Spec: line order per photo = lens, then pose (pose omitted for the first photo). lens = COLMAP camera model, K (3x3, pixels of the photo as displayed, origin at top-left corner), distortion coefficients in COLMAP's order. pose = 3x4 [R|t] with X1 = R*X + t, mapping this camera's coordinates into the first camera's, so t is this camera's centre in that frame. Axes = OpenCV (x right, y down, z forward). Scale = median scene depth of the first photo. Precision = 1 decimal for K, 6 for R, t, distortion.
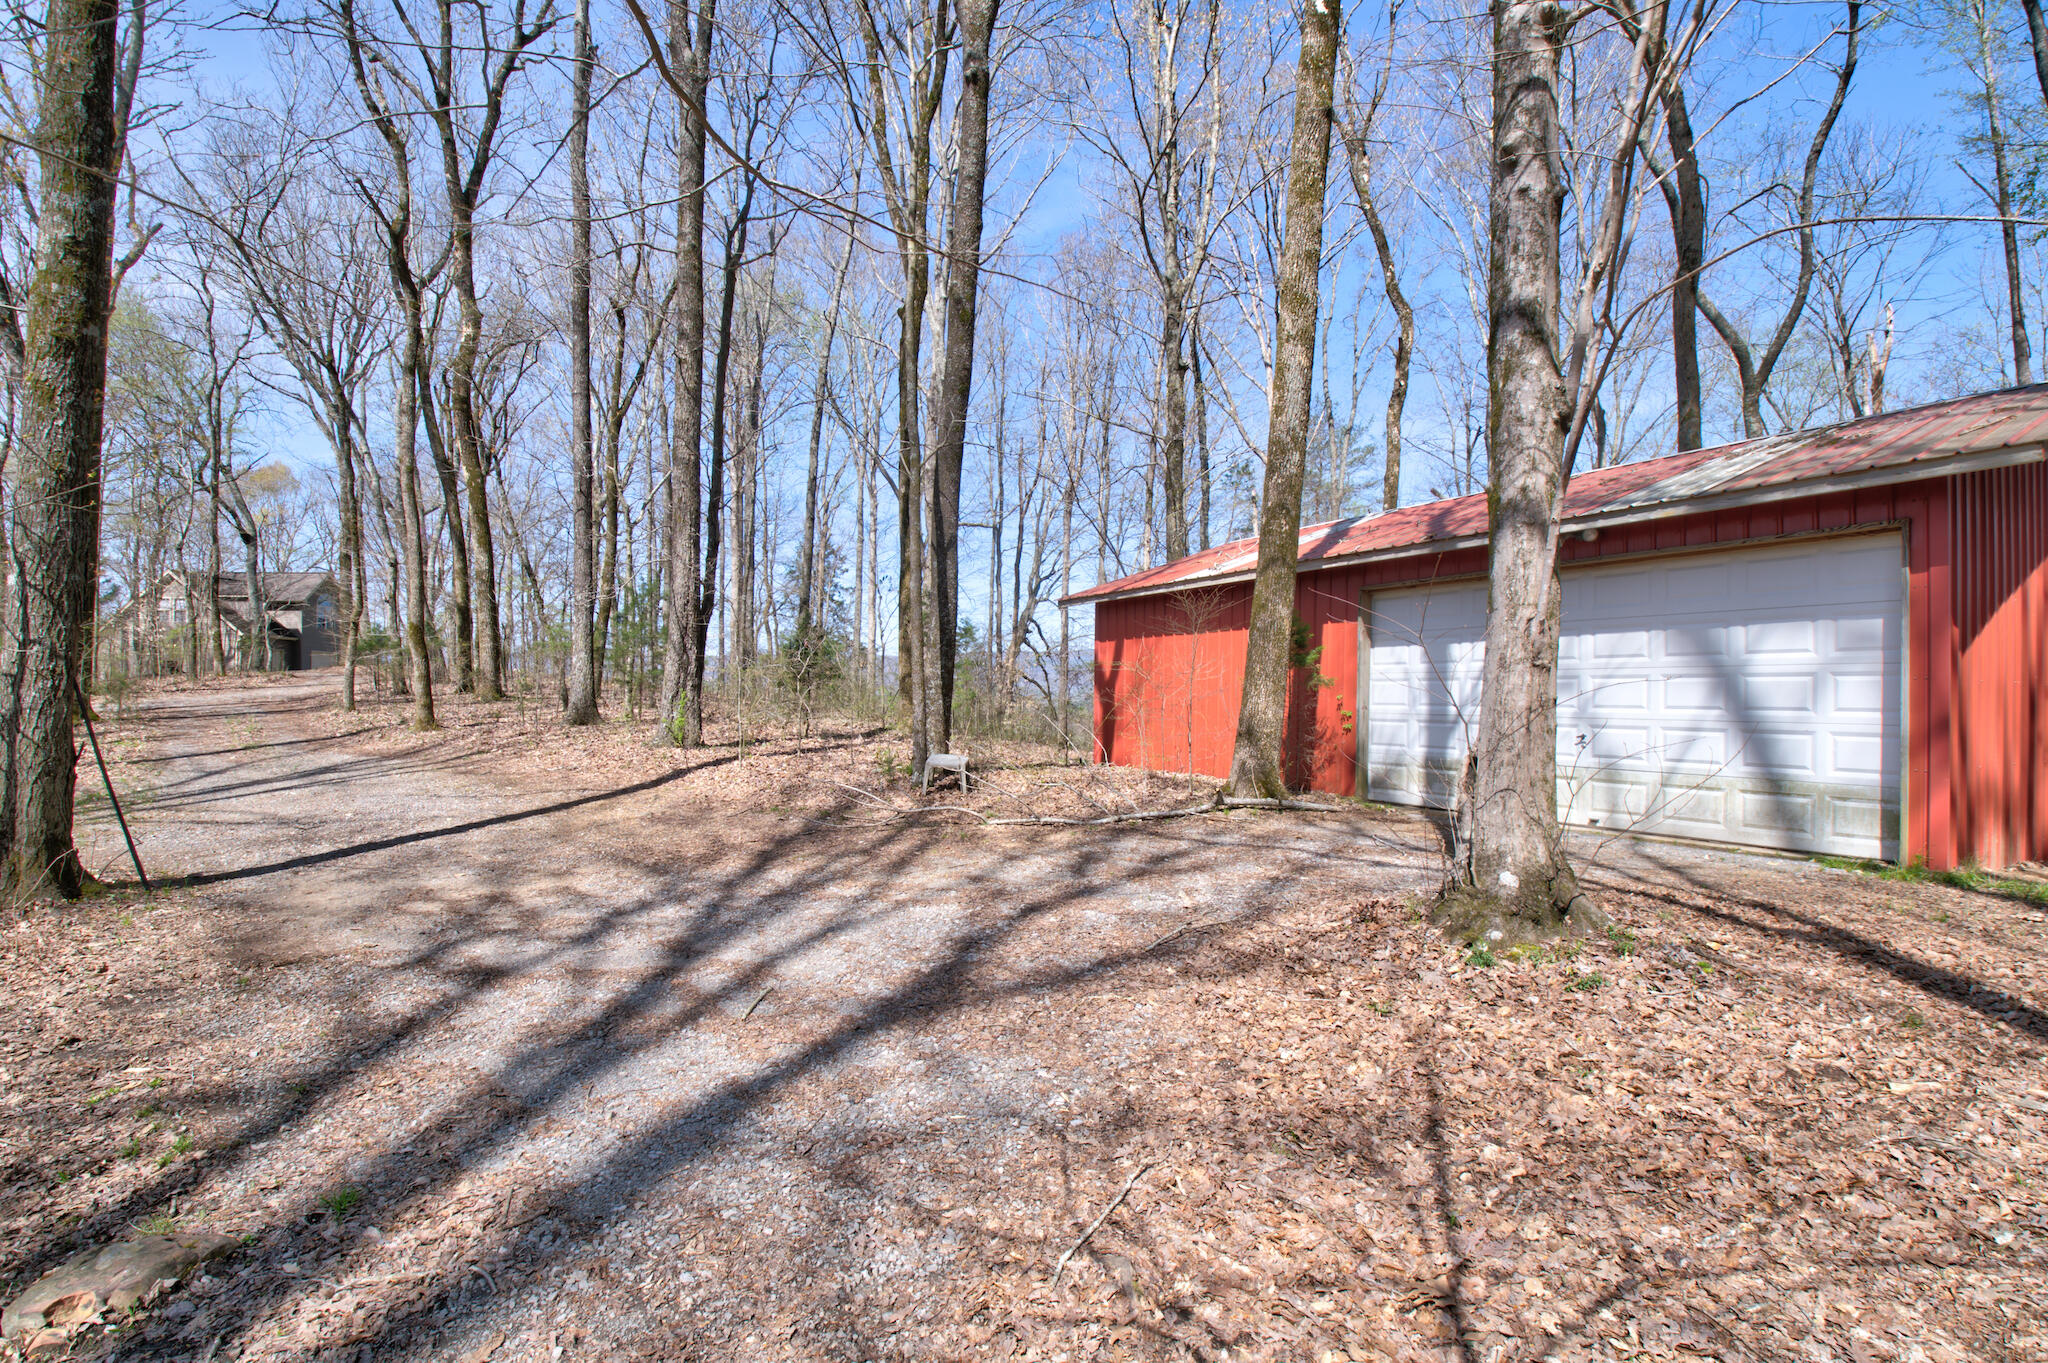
lens RADIAL K [[909.5, 0, 1031.1], [0, 909.5, 680.9], [0, 0, 1]] dist [-0.000901, -0.012081]
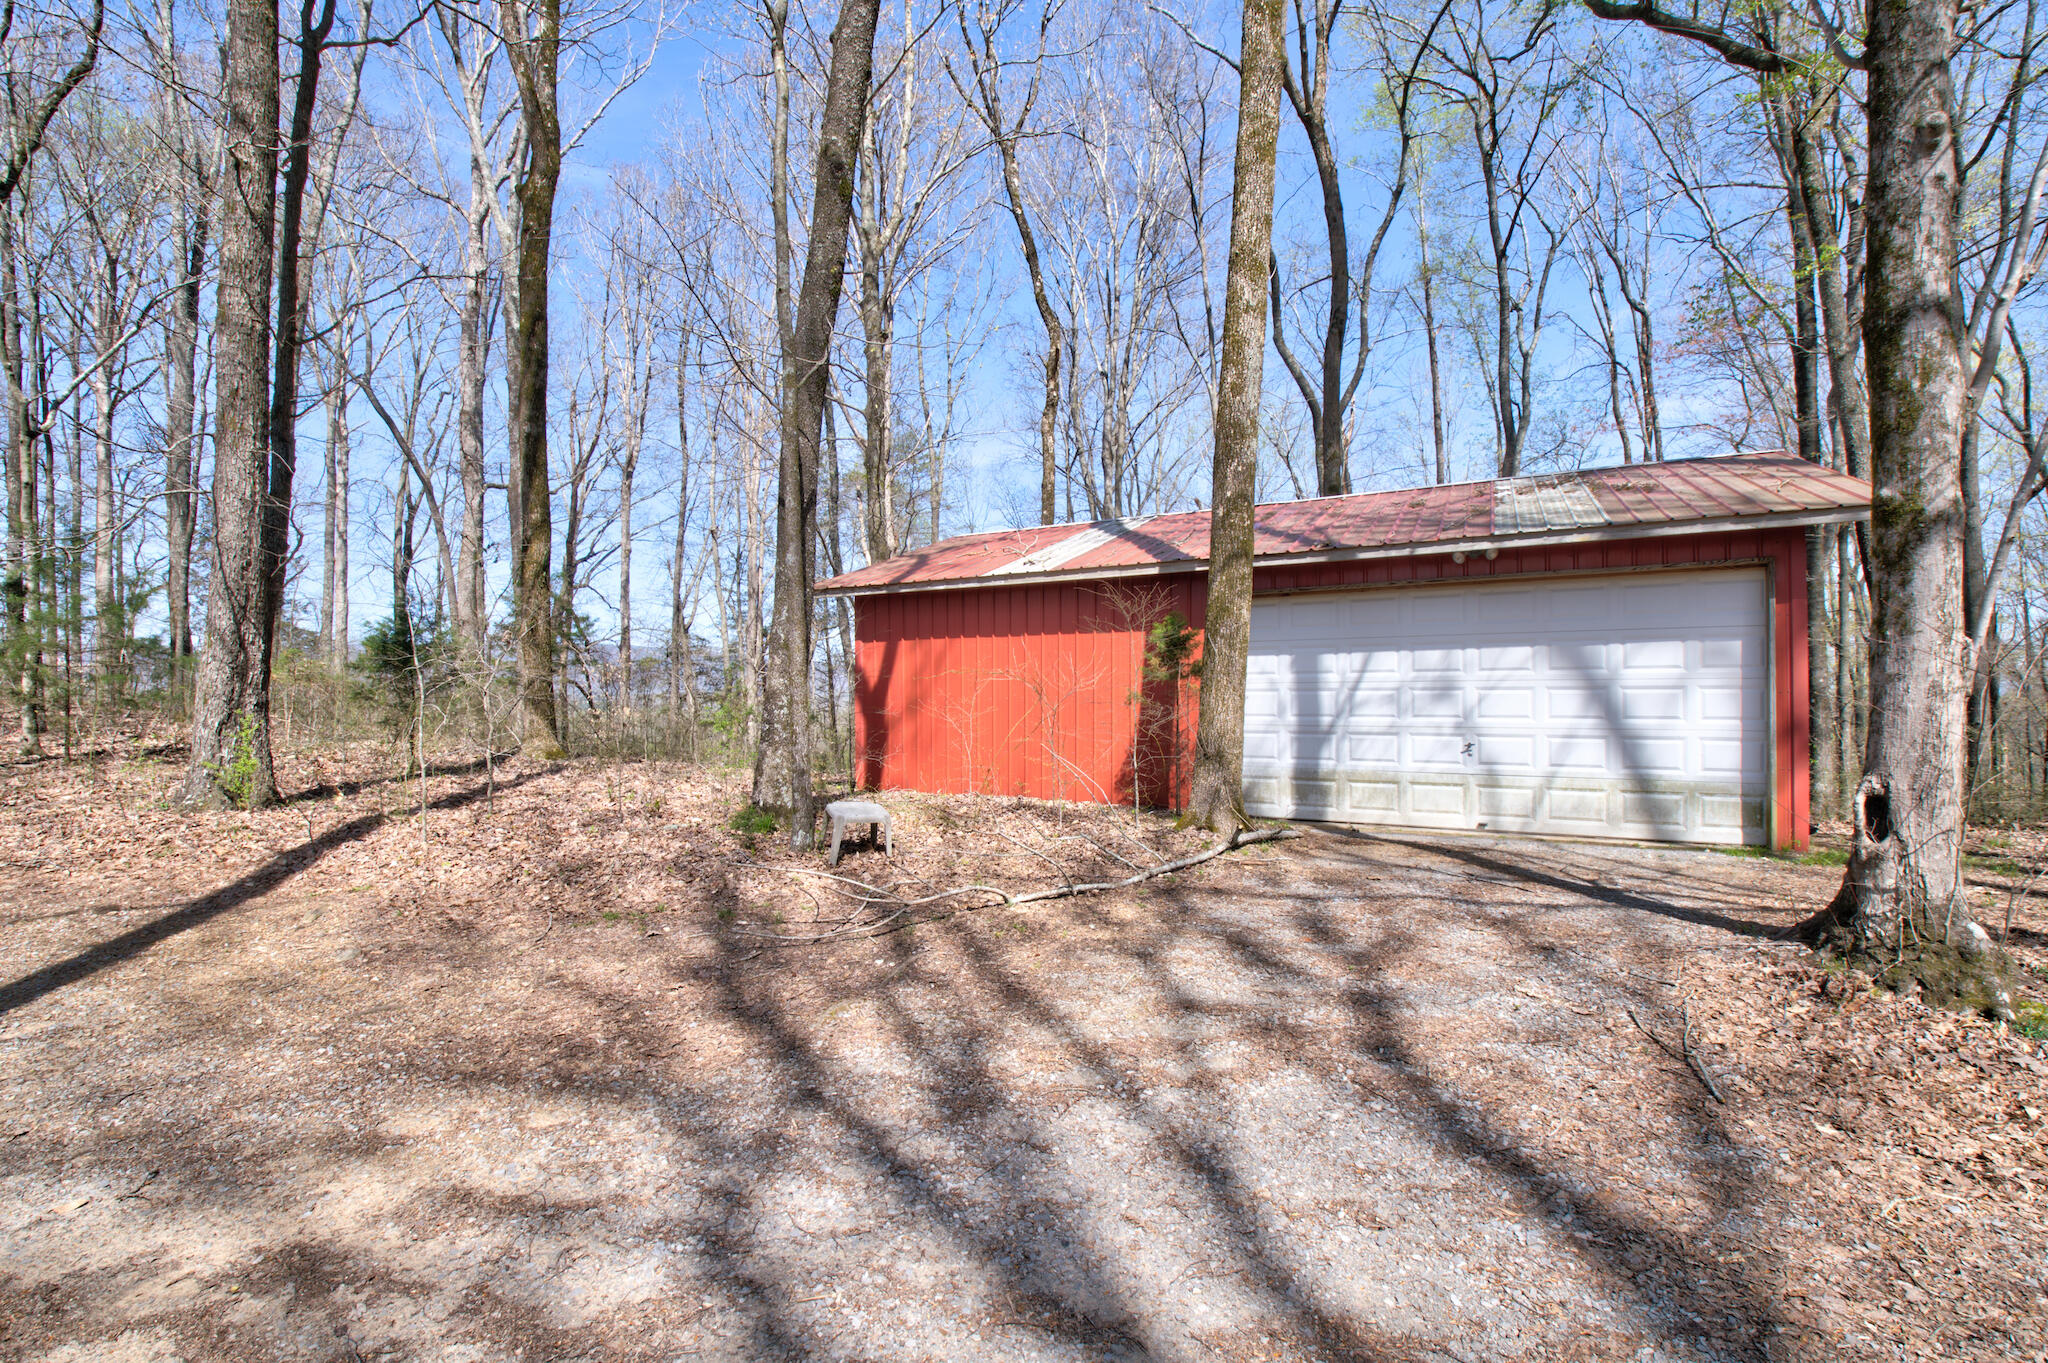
lens RADIAL K [[909.5, 0, 1020.7], [0, 909.5, 685.2], [0, 0, 1]] dist [-0.000901, -0.012081]
pose [[0.865014, -0.006223, 0.501708, -0.372439], [0.002005, 0.999958, 0.008945, -0.018747], [-0.501743, -0.006732, 0.864991, 0.354176]]
